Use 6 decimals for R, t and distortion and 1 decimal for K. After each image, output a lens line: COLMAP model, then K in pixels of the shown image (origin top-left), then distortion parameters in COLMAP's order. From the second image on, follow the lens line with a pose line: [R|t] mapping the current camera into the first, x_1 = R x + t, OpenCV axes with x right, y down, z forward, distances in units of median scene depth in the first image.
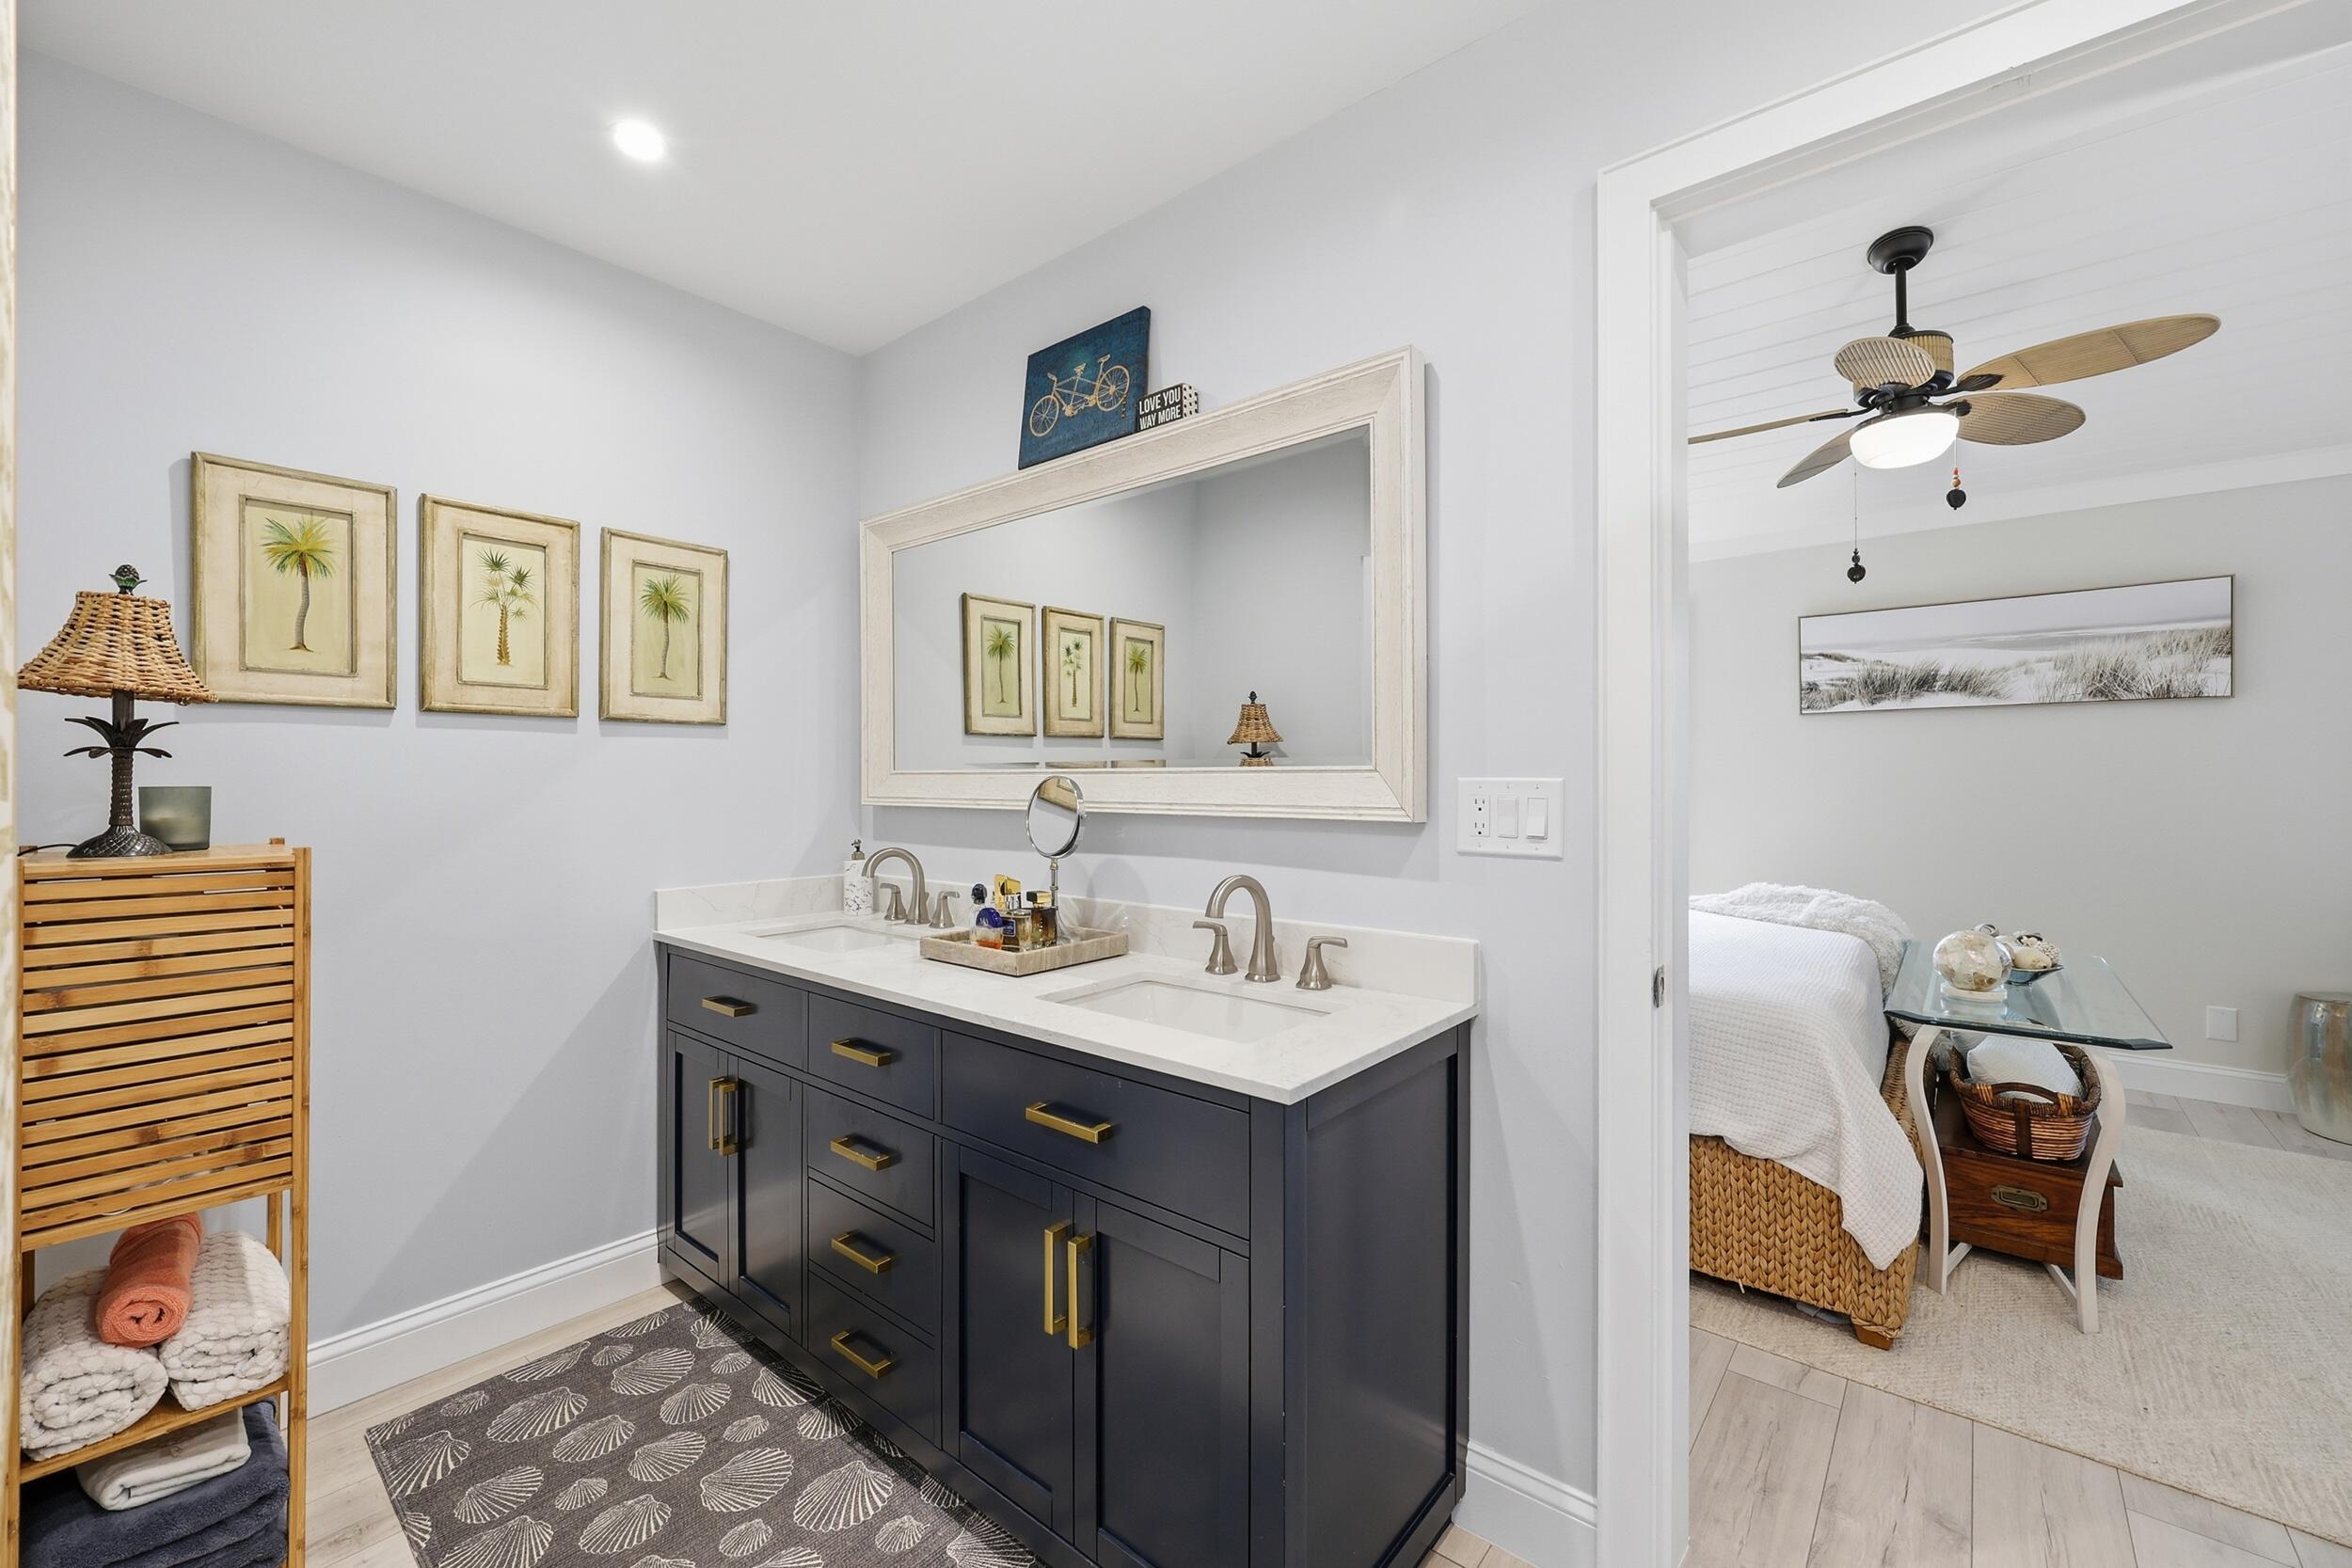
lens RADIAL K [[958.4, 0, 1170.4], [0, 958.4, 769.8], [0, 0, 1]] dist [0.000368, -0.000255]
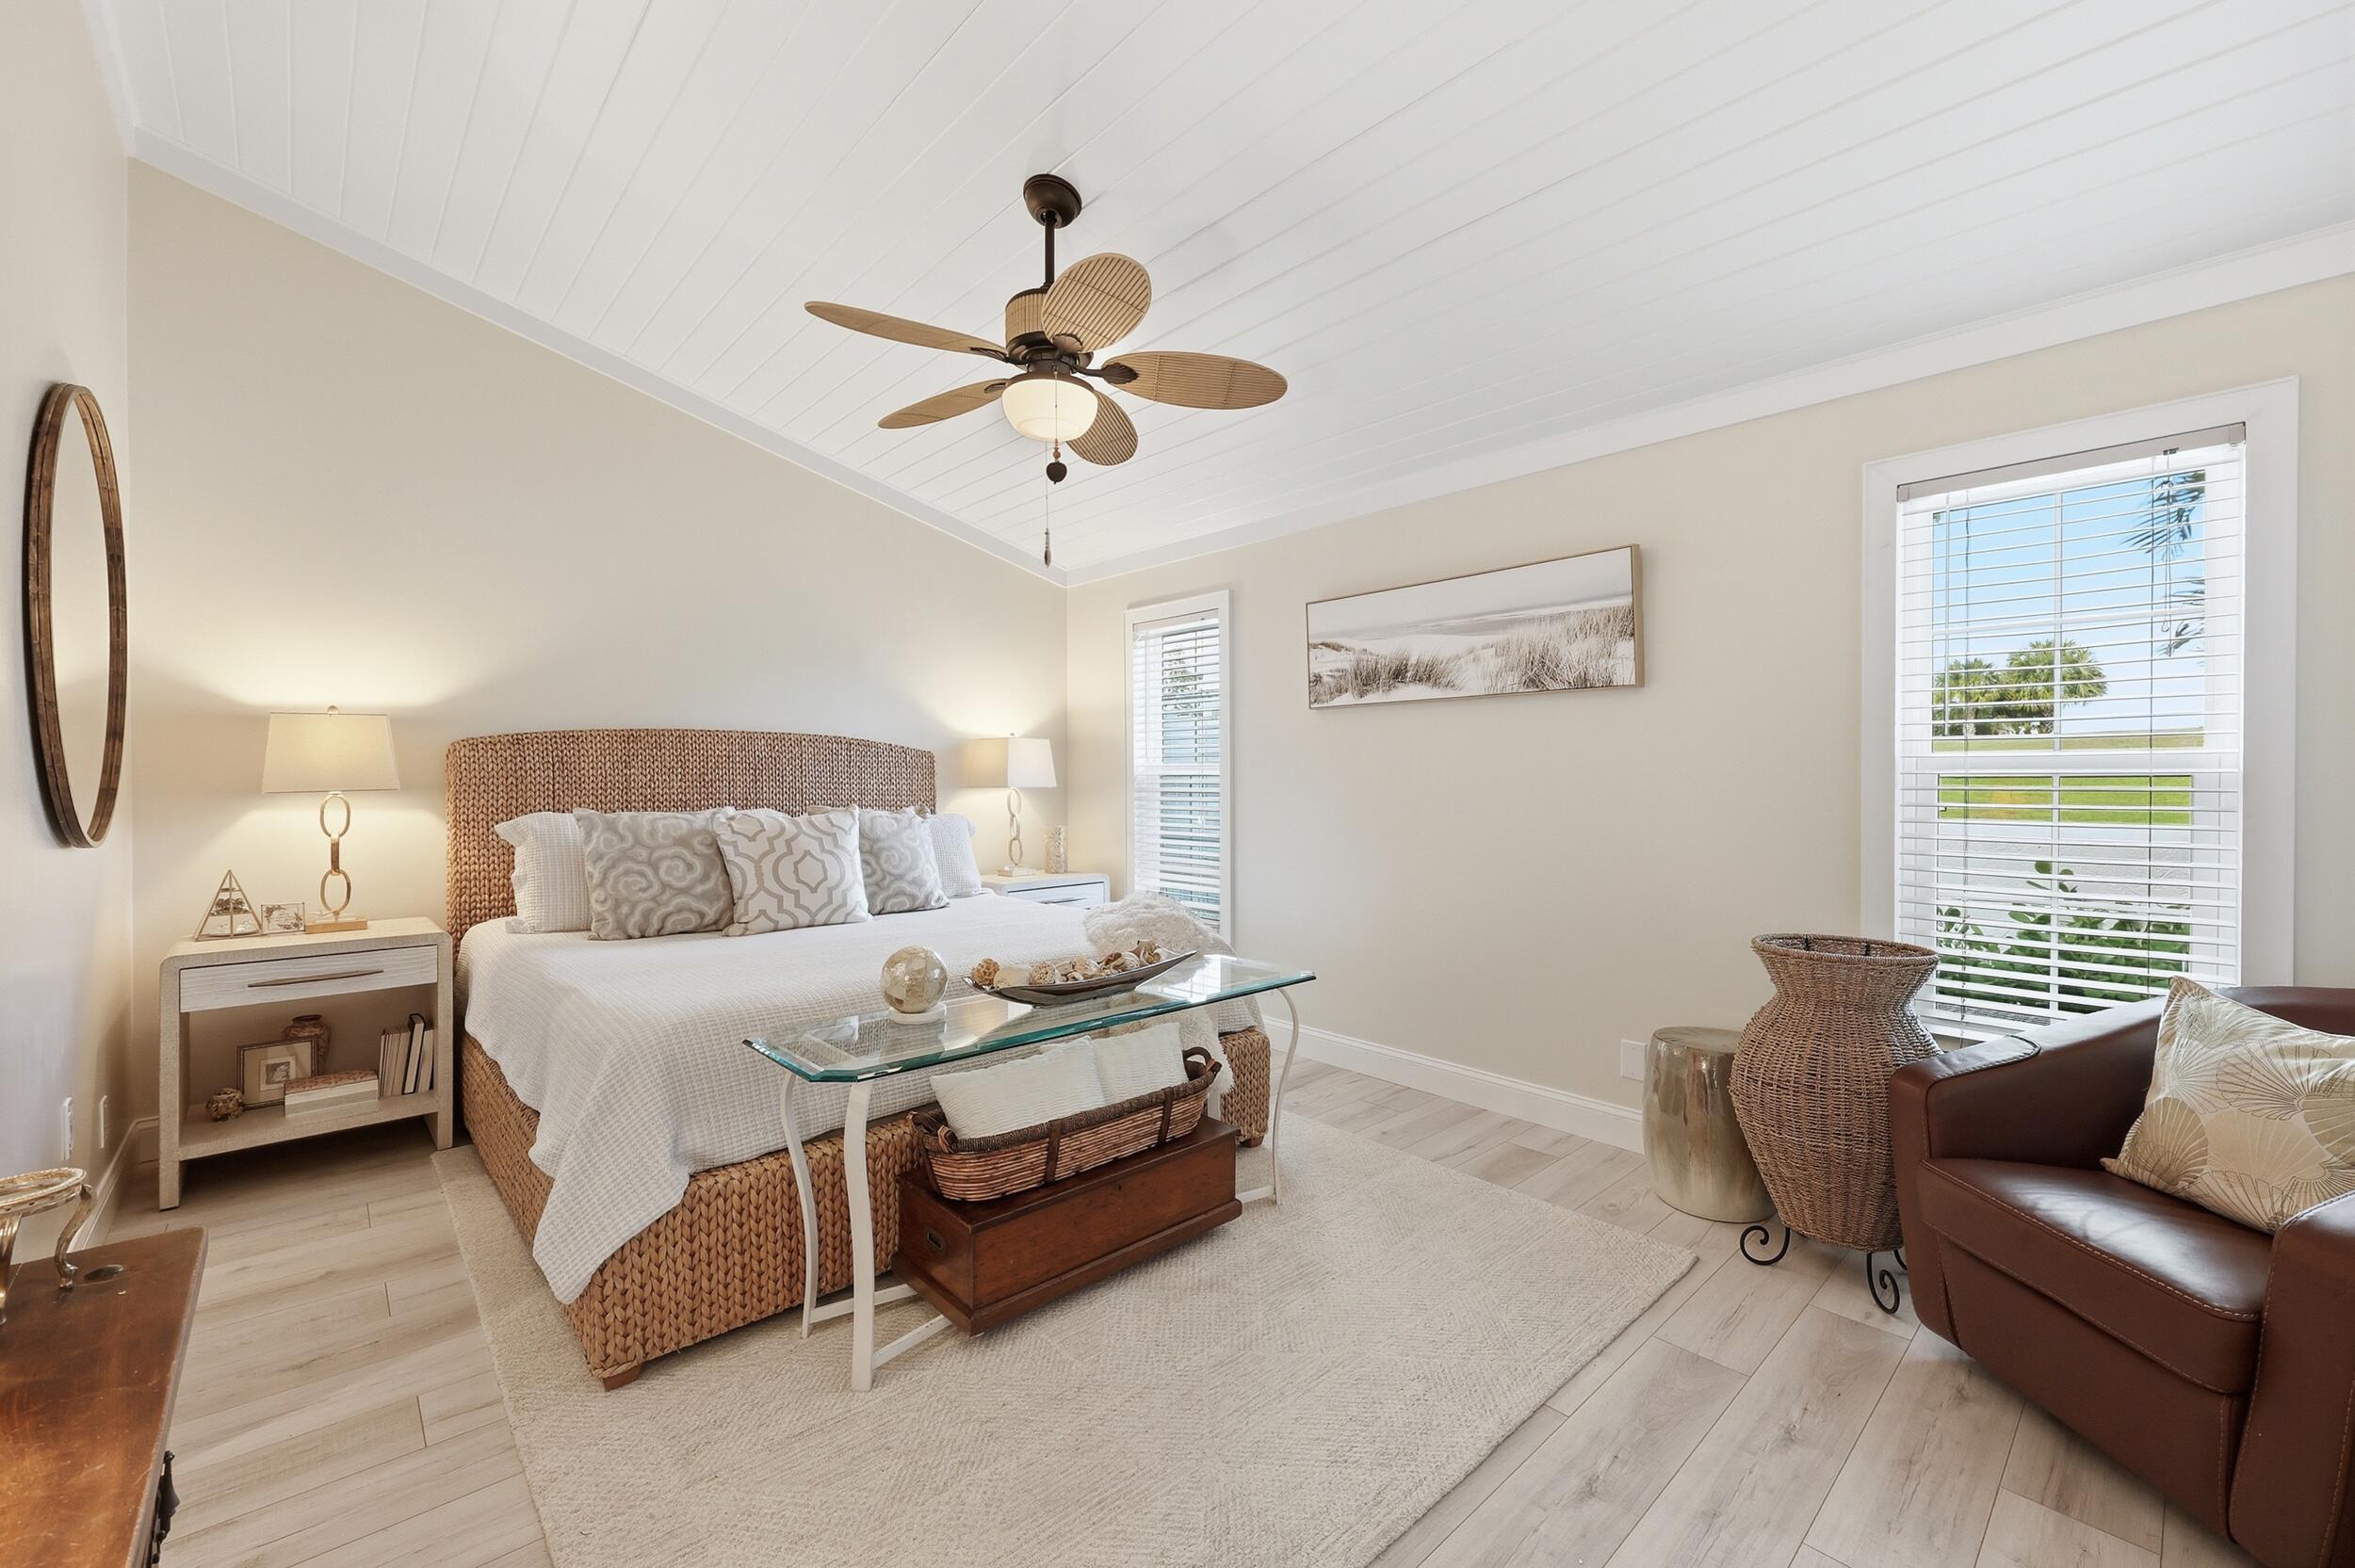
lens RADIAL K [[959.6, 0, 1171.9], [0, 959.6, 769.8], [0, 0, 1]] dist [0.000368, -0.000255]
pose [[0.991170, 0.001757, -0.132588, 0.744301], [-0.001419, 0.999995, 0.002646, -0.001693], [0.132592, -0.002434, 0.991168, 0.077441]]
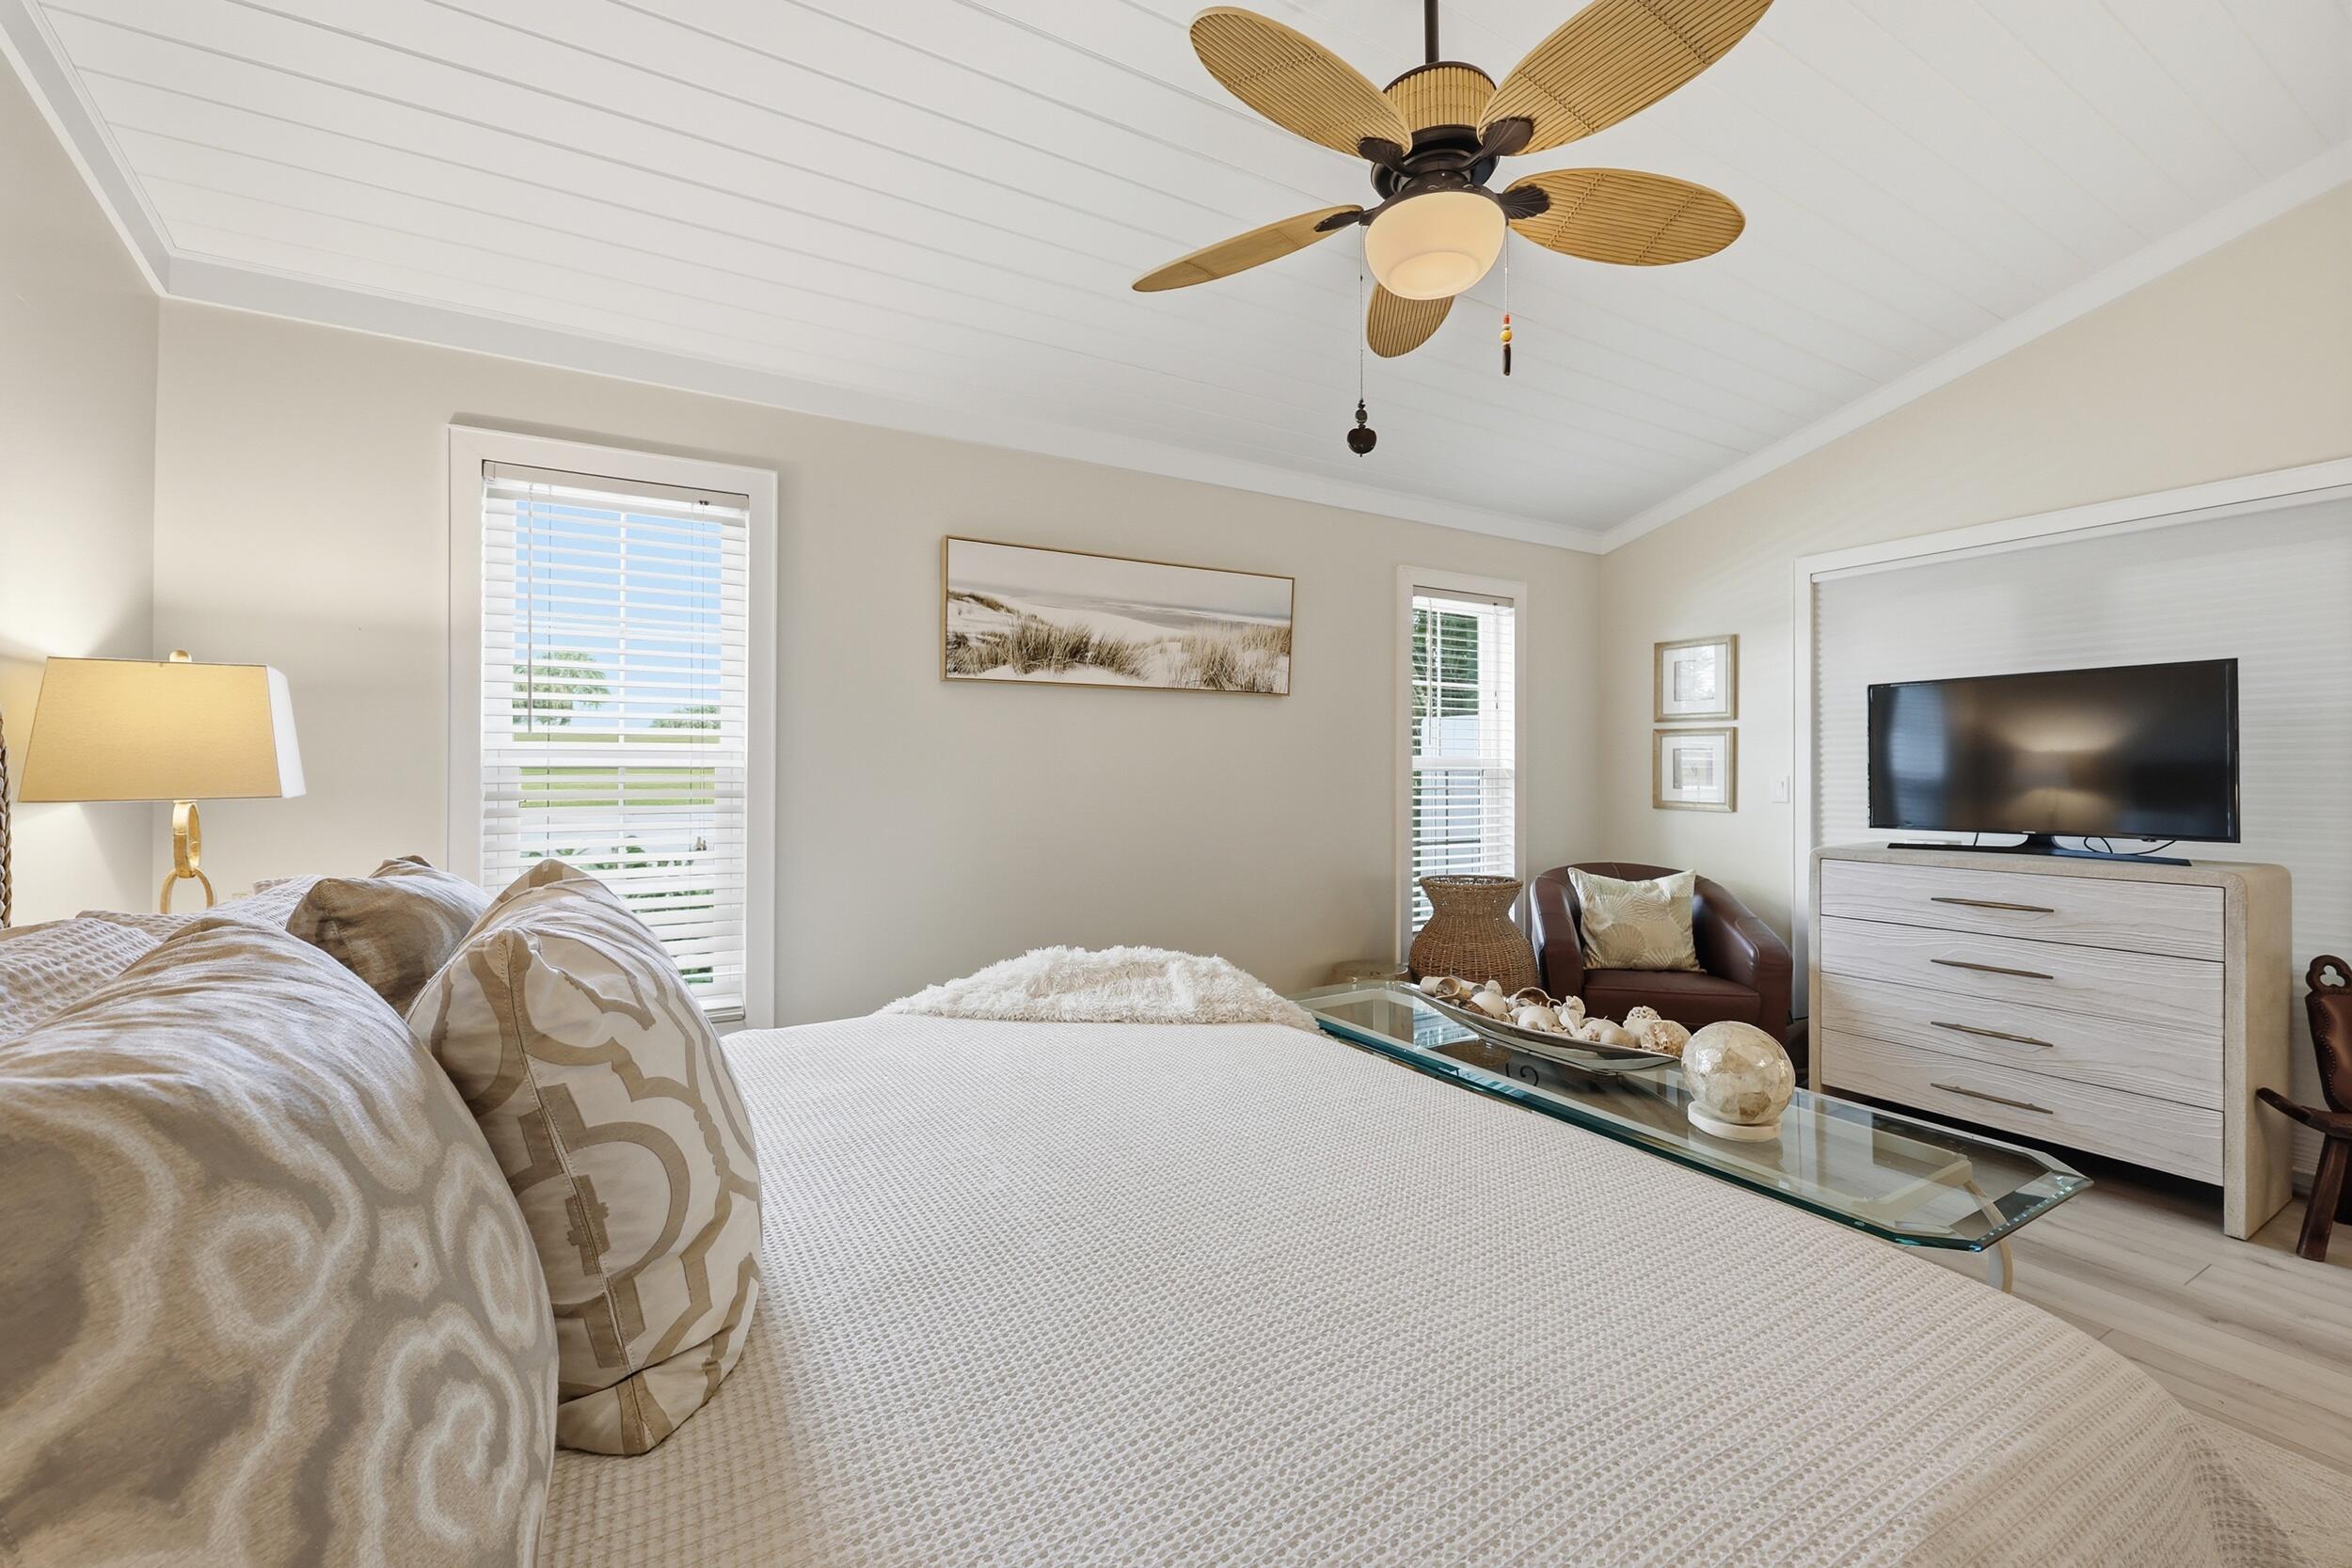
lens RADIAL K [[958.4, 0, 1170.4], [0, 958.4, 769.8], [0, 0, 1]] dist [0.000368, -0.000255]
pose [[0.344434, 0.003127, 0.938805, 0.078697], [-0.013894, 0.999902, 0.001767, 0.004473], [-0.938708, -0.013652, 0.344444, 0.701698]]
